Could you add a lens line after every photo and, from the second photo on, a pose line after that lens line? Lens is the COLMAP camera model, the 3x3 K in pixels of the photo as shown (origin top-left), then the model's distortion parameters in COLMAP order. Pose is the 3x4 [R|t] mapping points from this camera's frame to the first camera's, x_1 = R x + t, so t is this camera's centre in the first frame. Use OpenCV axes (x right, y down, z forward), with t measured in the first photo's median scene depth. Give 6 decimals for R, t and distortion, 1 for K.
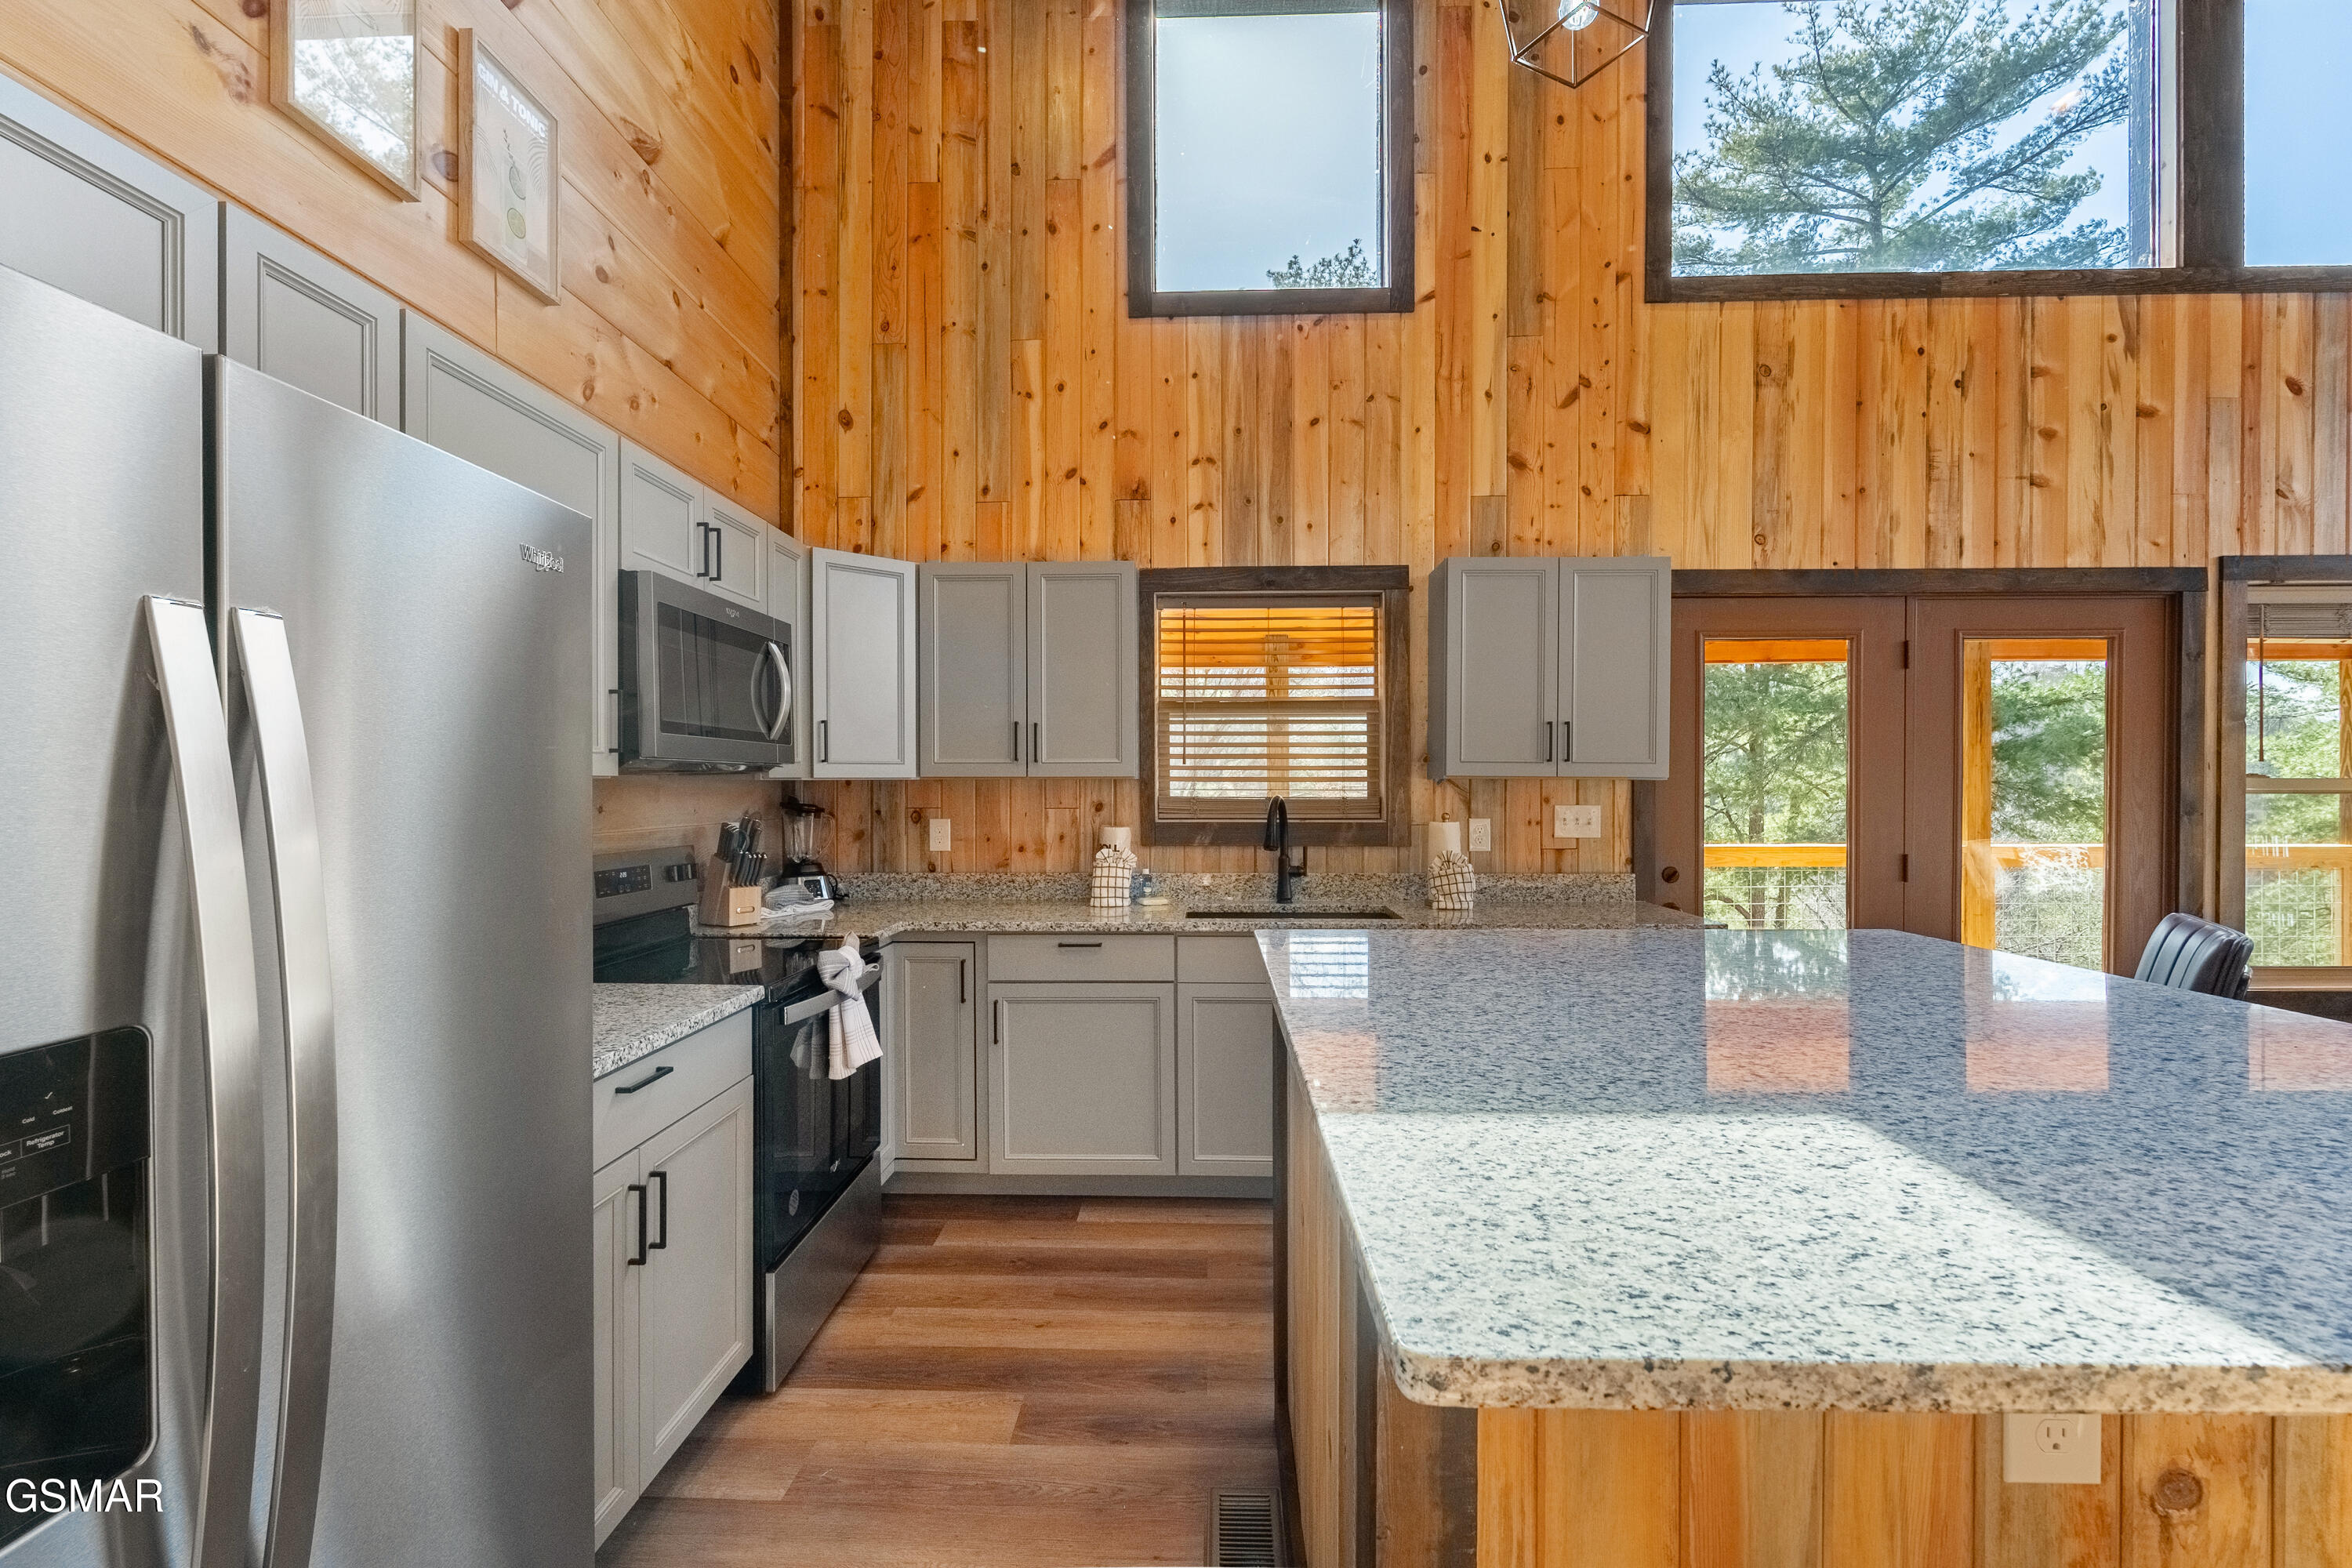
lens RADIAL K [[1030.6, 0, 1168.1], [0, 1030.6, 785.8], [0, 0, 1]] dist [-0.002319, -0.000858]
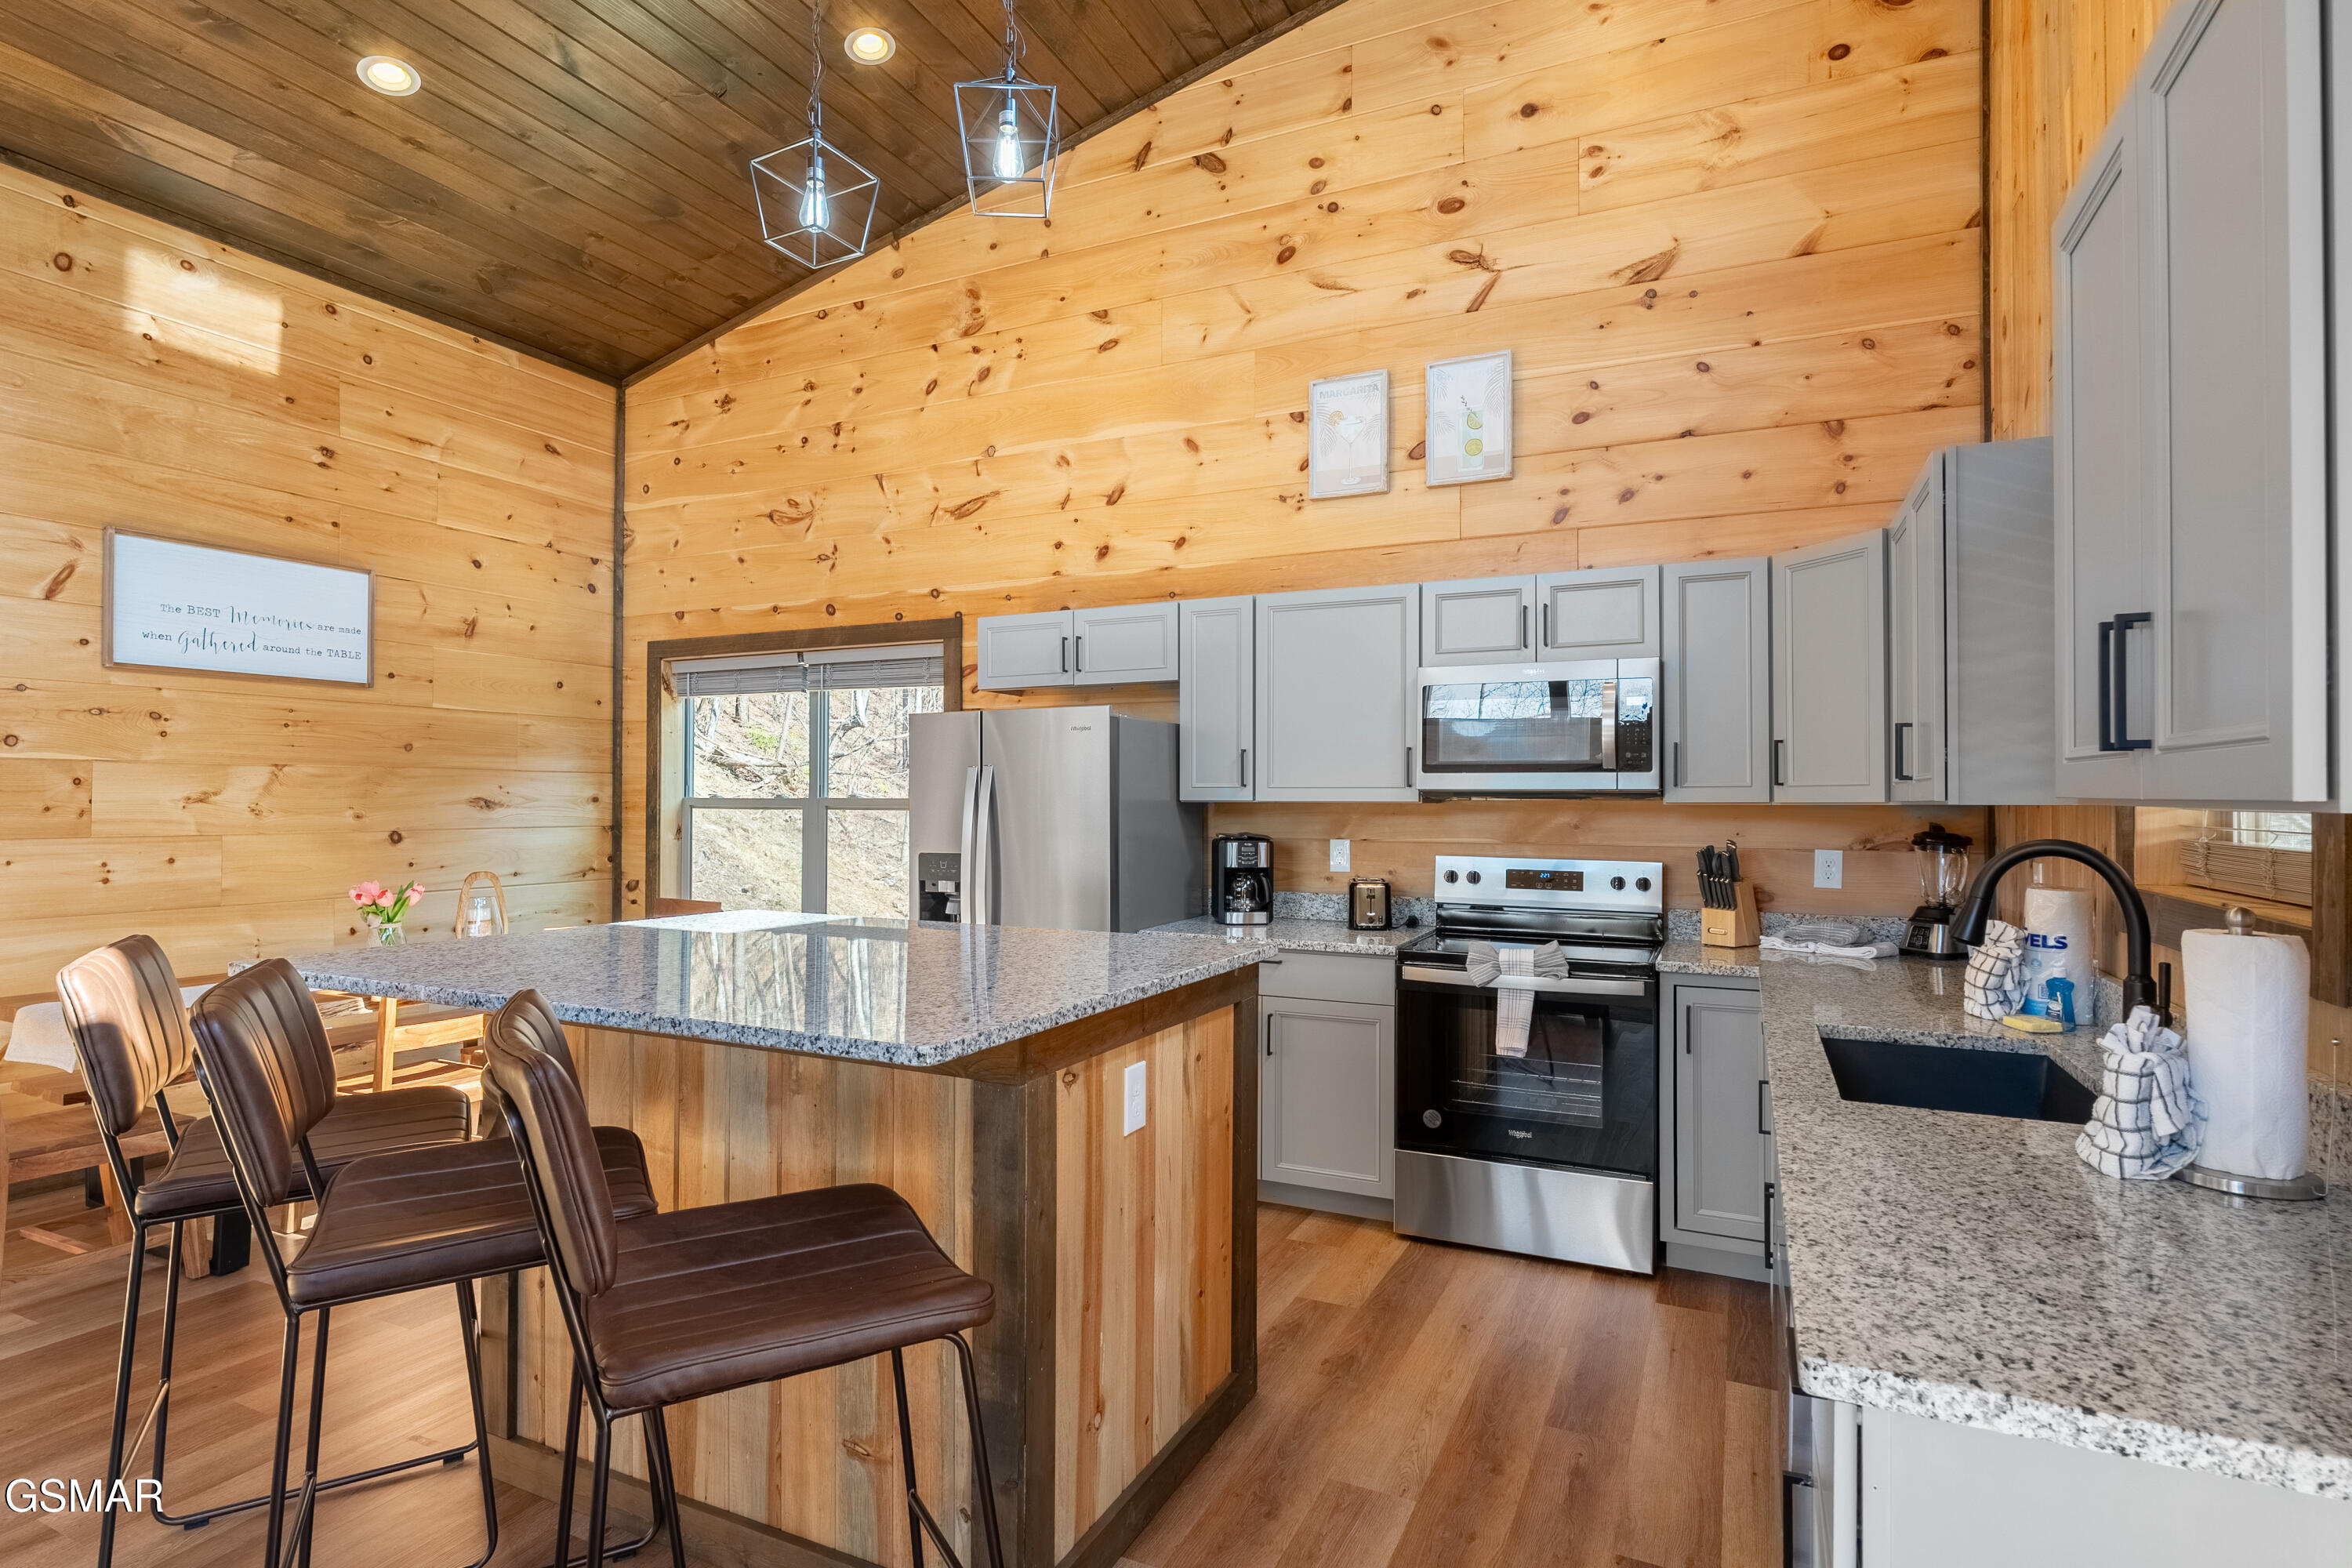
lens RADIAL K [[1166.7, 0, 1177.5], [0, 1166.7, 787.7], [0, 0, 1]] dist [-0.000416, -0.000394]
pose [[-0.394735, -0.008681, -0.918754, 0.732634], [-0.006718, 0.999956, -0.006562, -0.007907], [0.918771, 0.003582, -0.394776, 0.803217]]
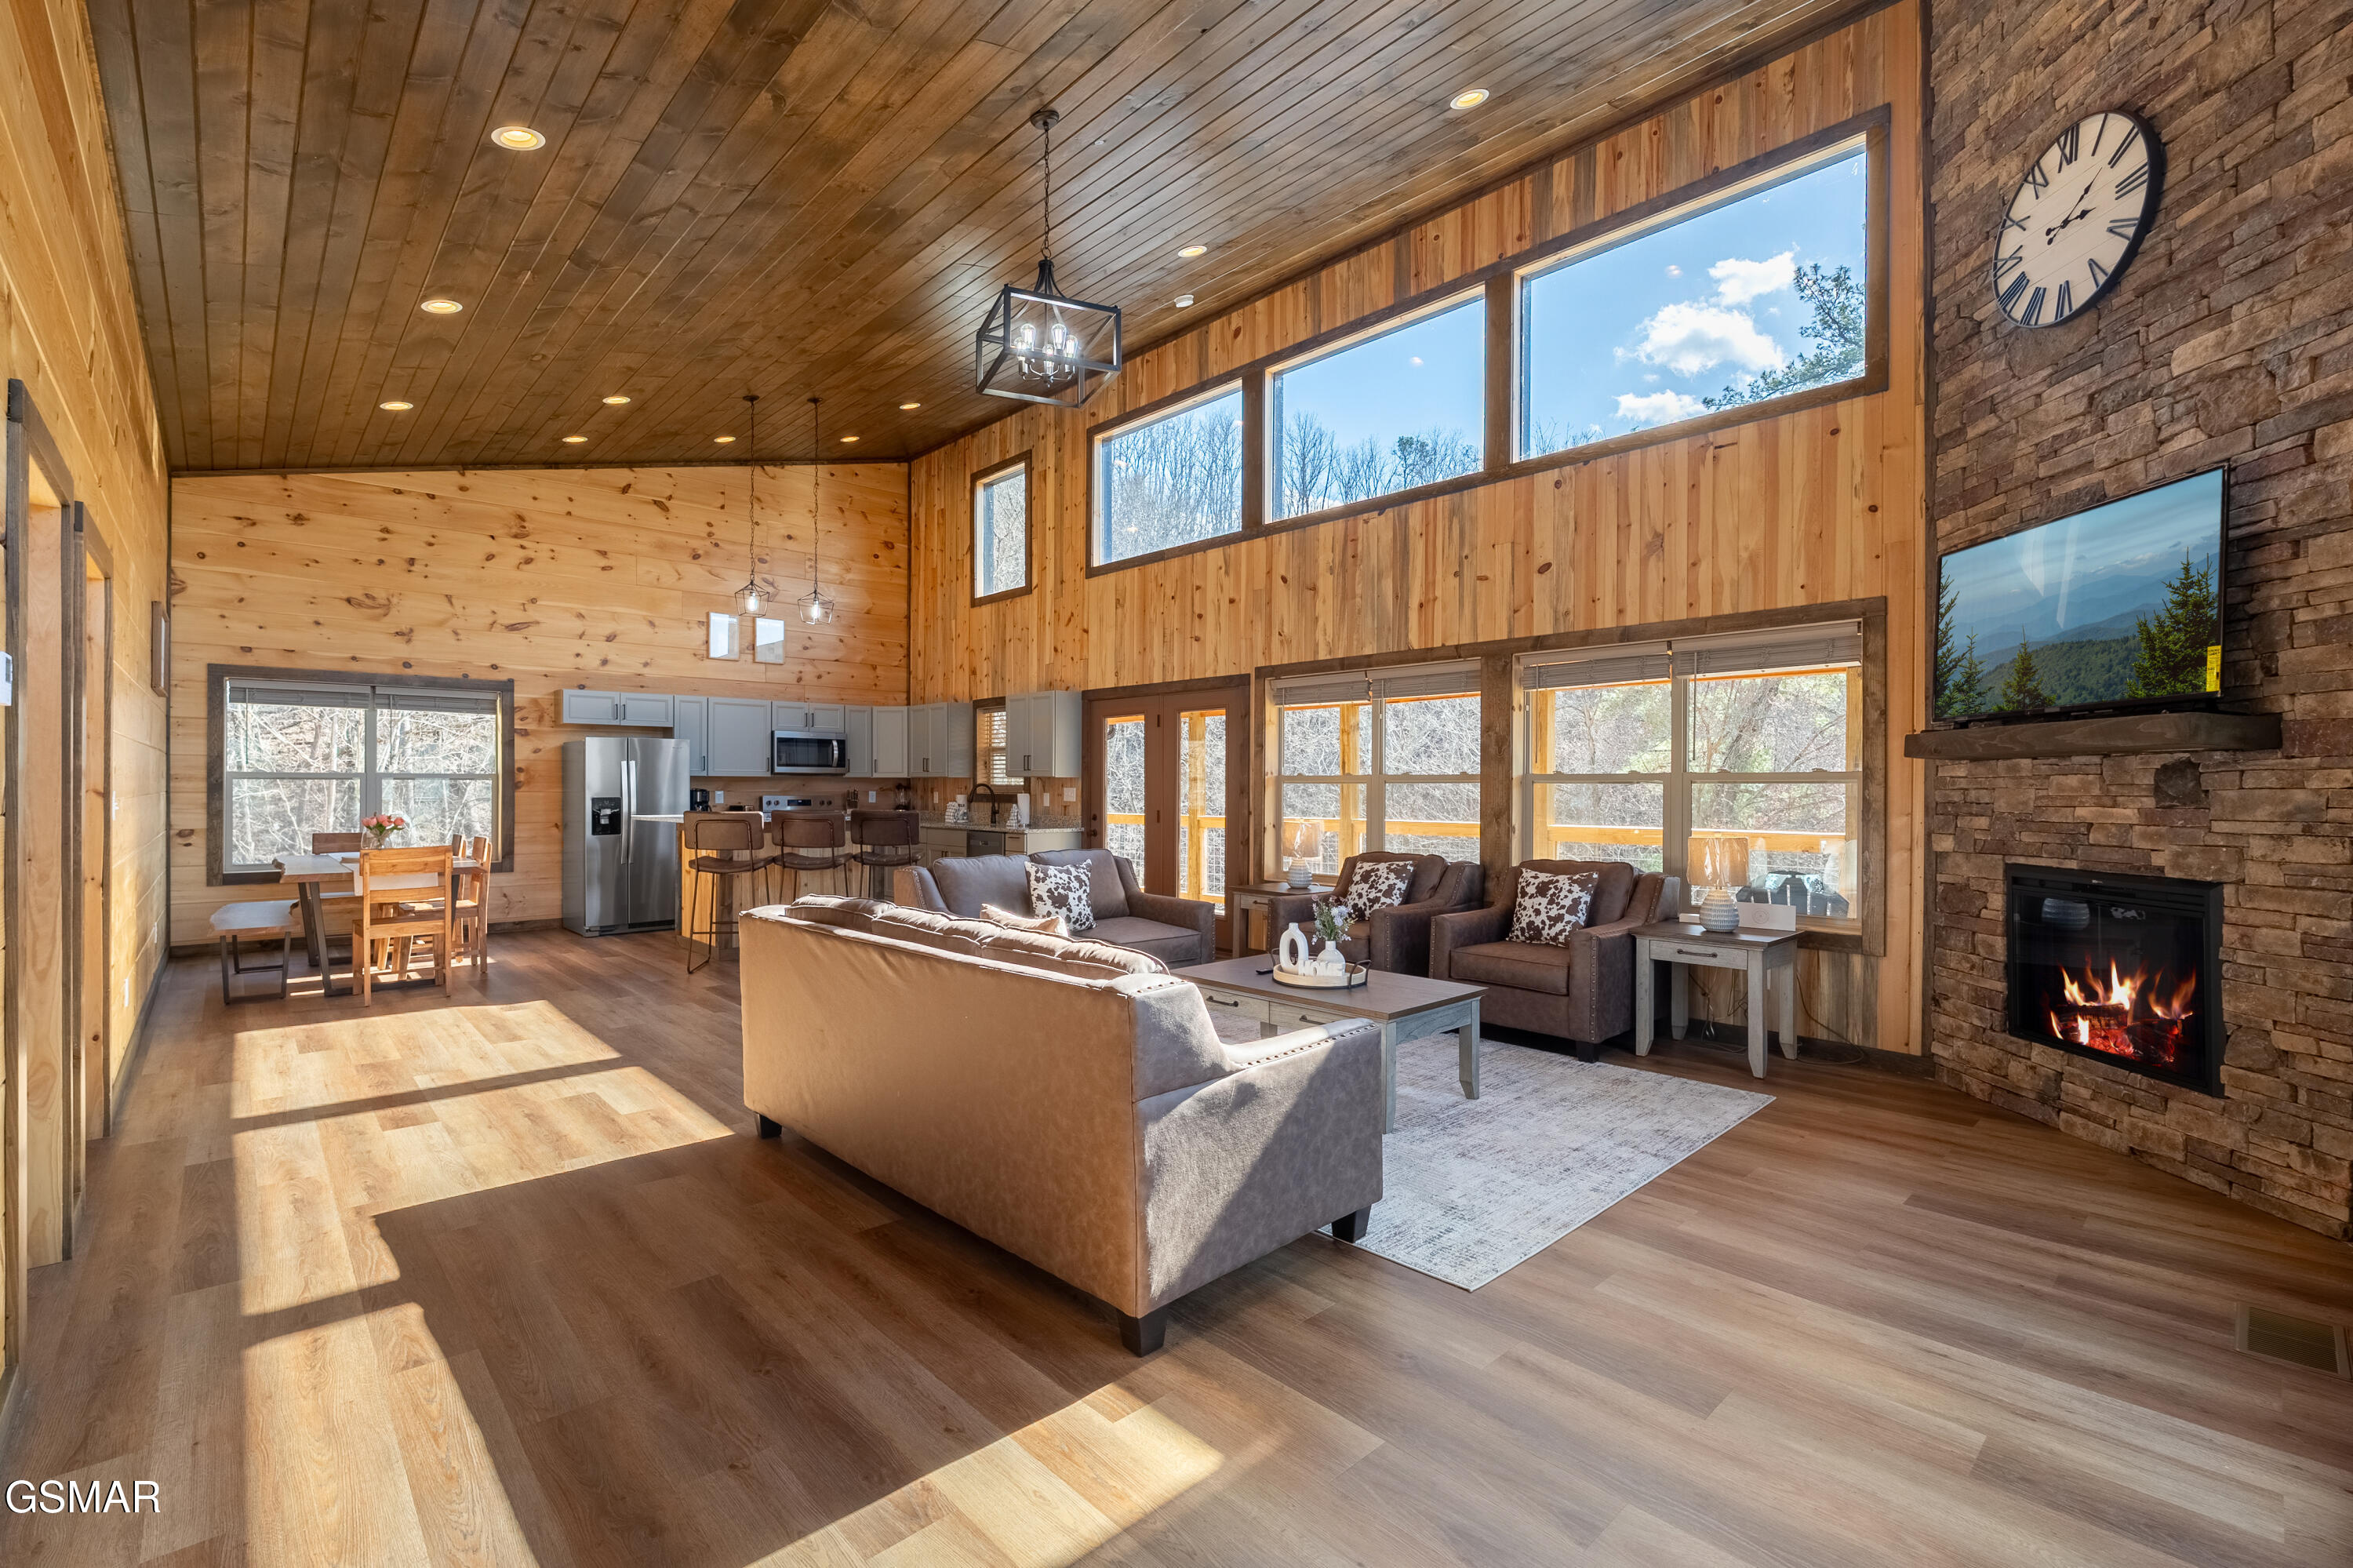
lens RADIAL K [[1031.1, 0, 1160.5], [0, 1031.1, 784.7], [0, 0, 1]] dist [-0.002319, -0.000858]
pose [[0.700086, 0.002904, -0.714053, 2.295545], [-0.006988, 0.999972, -0.002784, 0.017105], [0.714024, 0.006938, 0.700087, -0.557188]]
